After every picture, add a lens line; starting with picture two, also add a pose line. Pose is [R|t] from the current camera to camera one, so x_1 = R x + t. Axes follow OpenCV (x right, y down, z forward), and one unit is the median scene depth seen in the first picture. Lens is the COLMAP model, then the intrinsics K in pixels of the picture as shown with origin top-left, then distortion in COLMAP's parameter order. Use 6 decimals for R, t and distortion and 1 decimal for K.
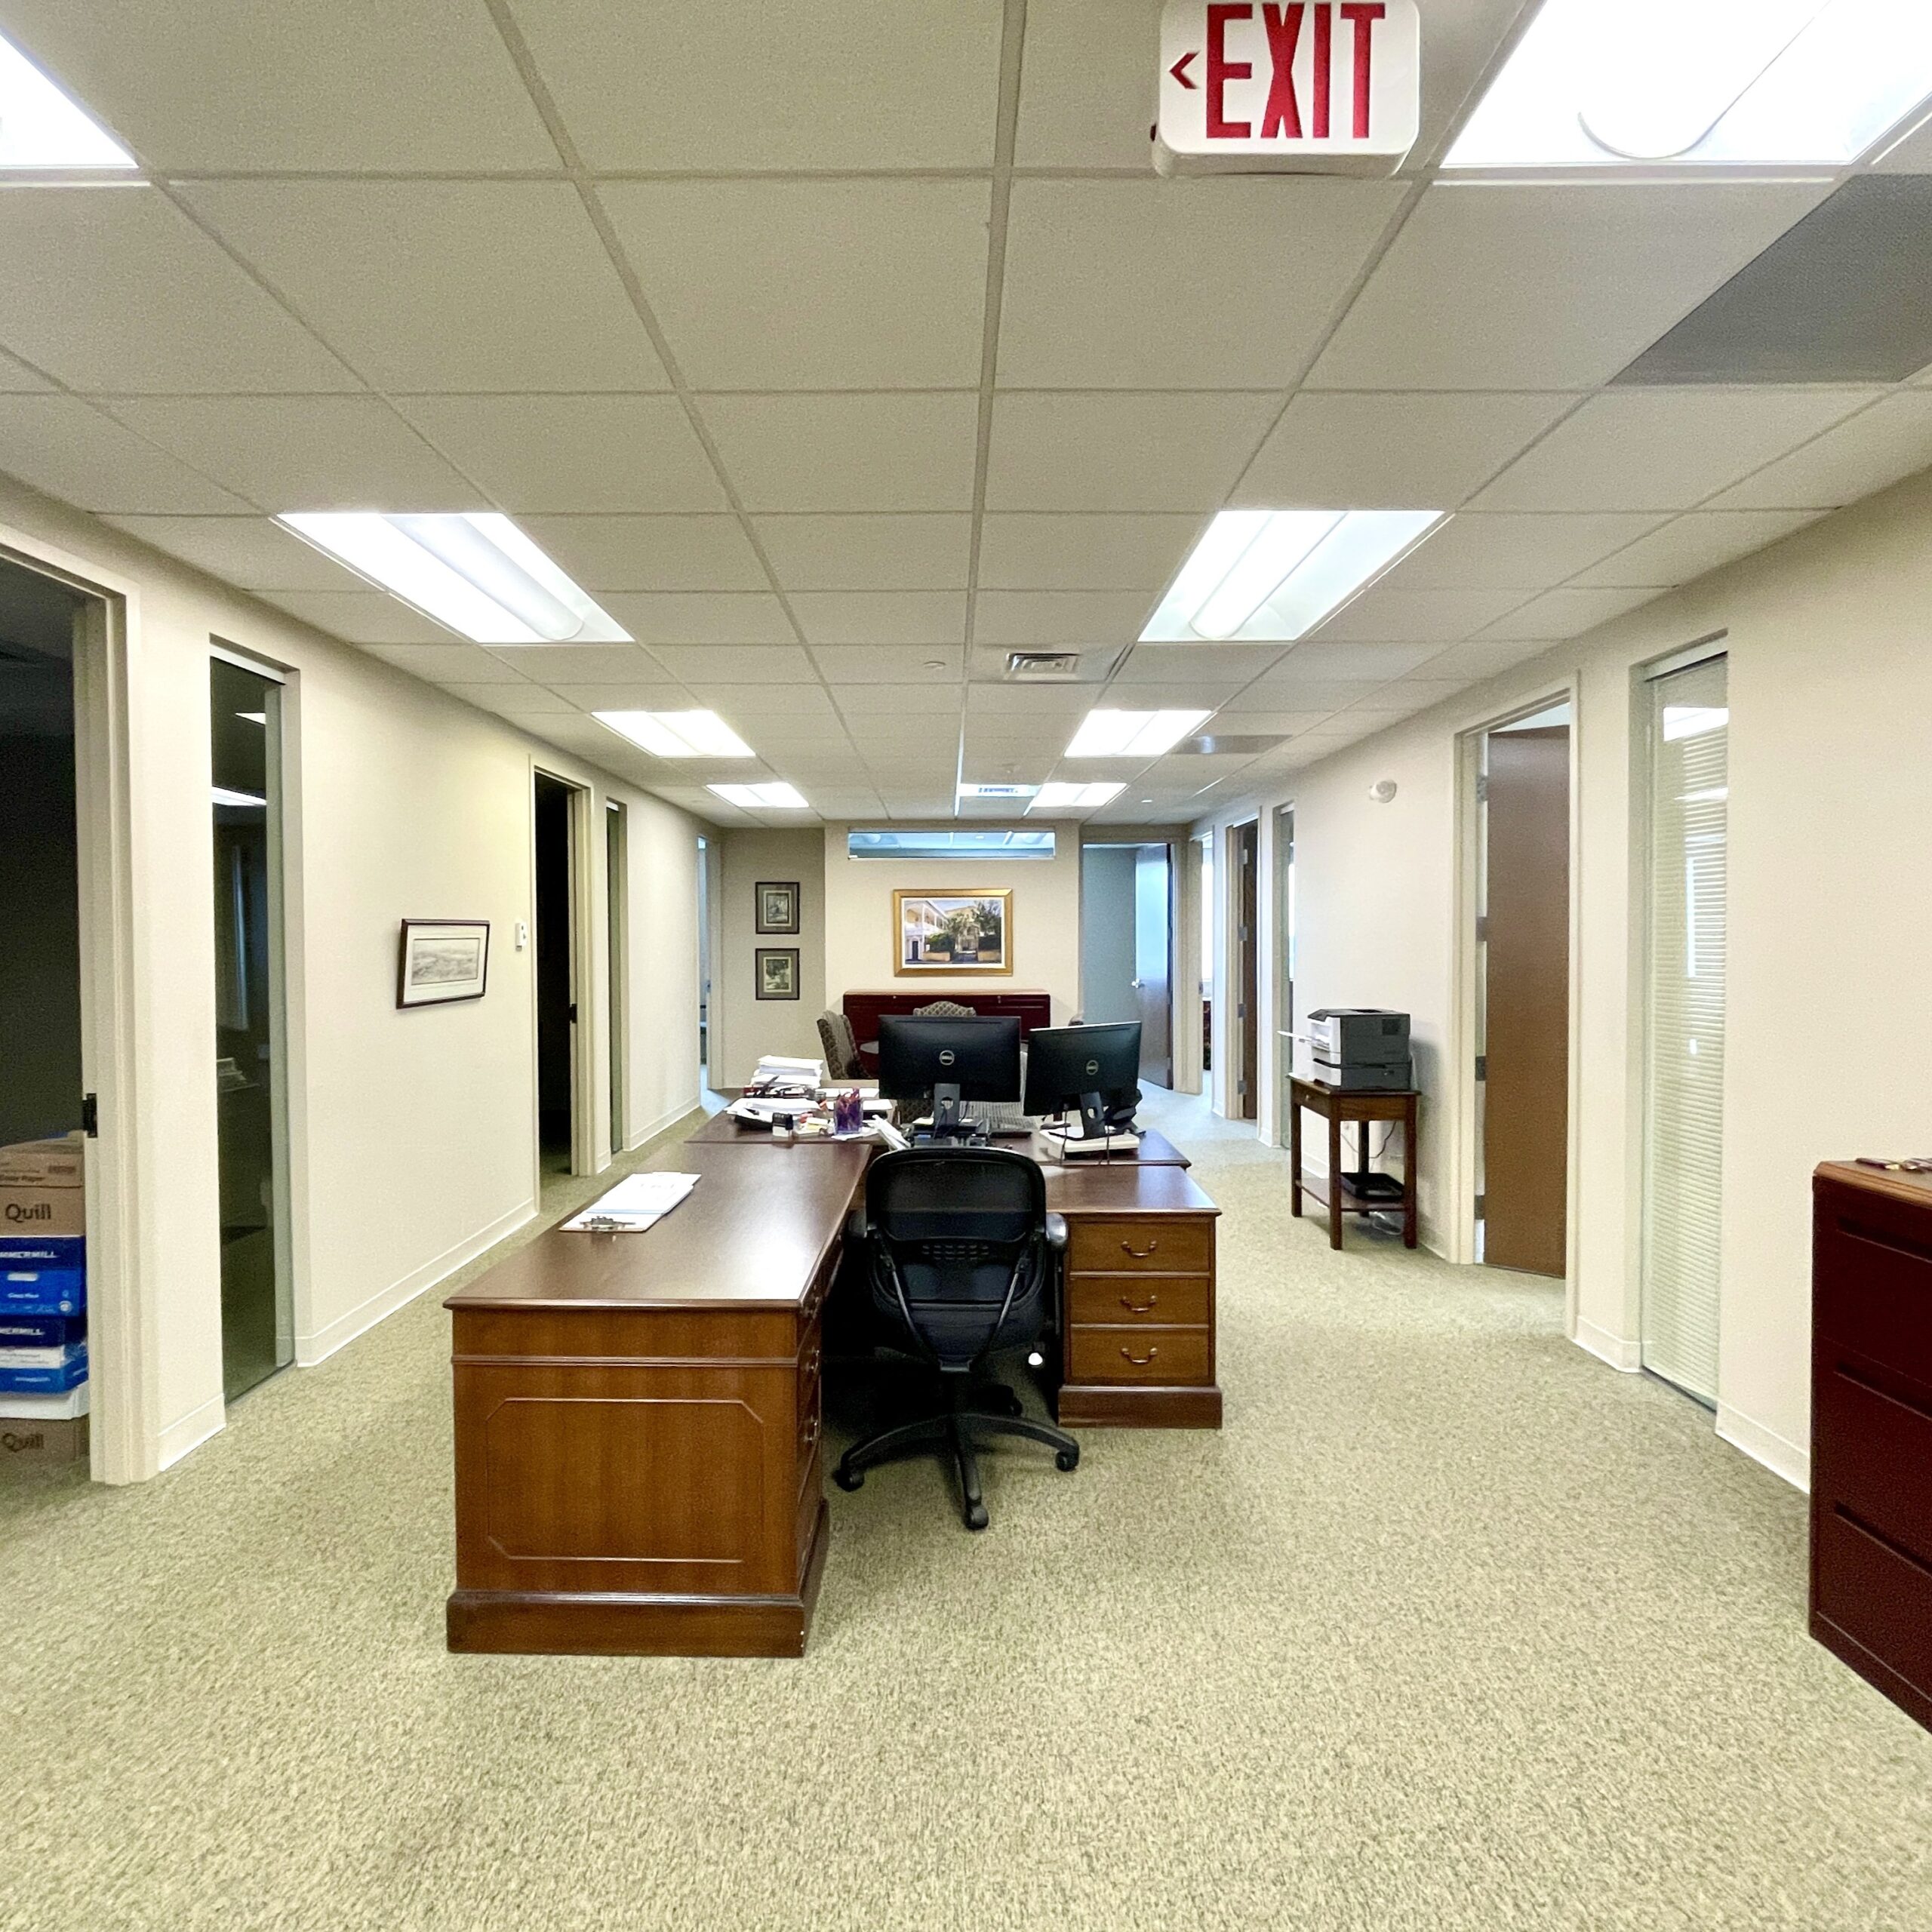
lens RADIAL K [[1051.4, 0, 964.4], [0, 1051.4, 959.9], [0, 0, 1]] dist [0.002762, -0.000313]
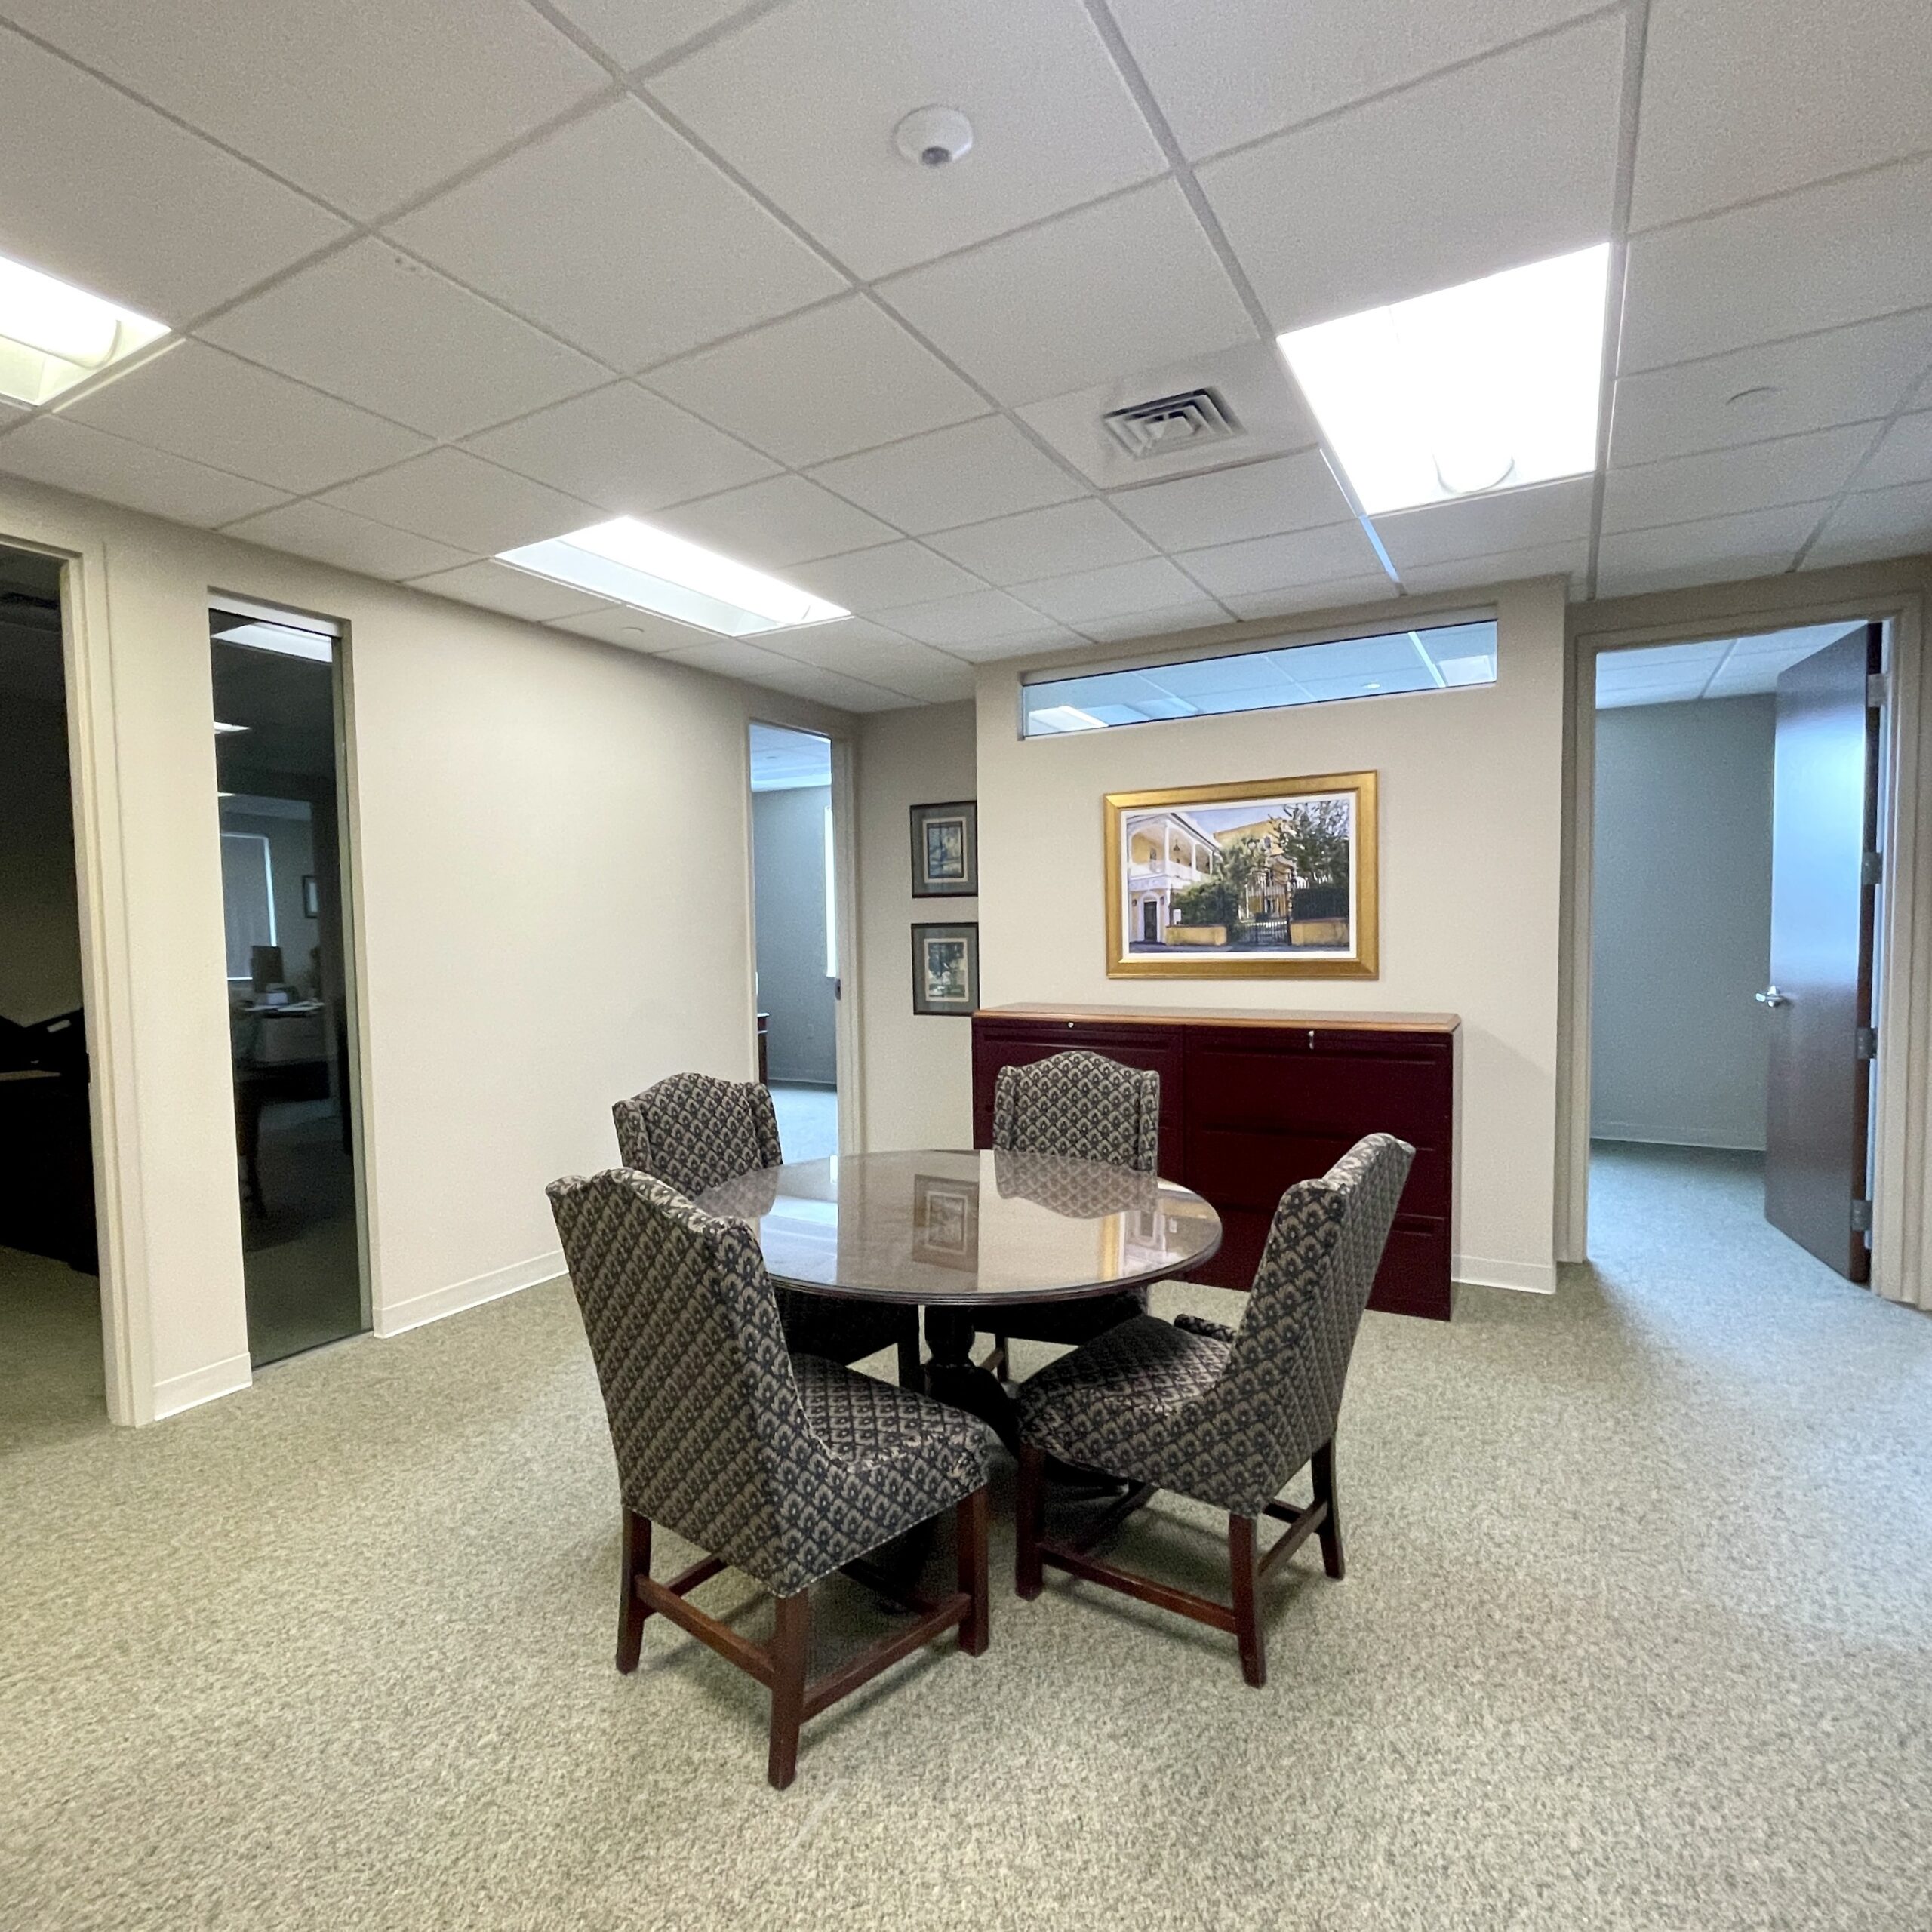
lens RADIAL K [[1051.4, 0, 954.7], [0, 1051.4, 974.8], [0, 0, 1]] dist [0.002762, -0.000313]
pose [[0.864924, 0.012386, -0.501750, 0.110986], [0.000651, 0.999667, 0.025800, 0.002127], [0.501902, -0.022641, 0.864628, 0.552947]]
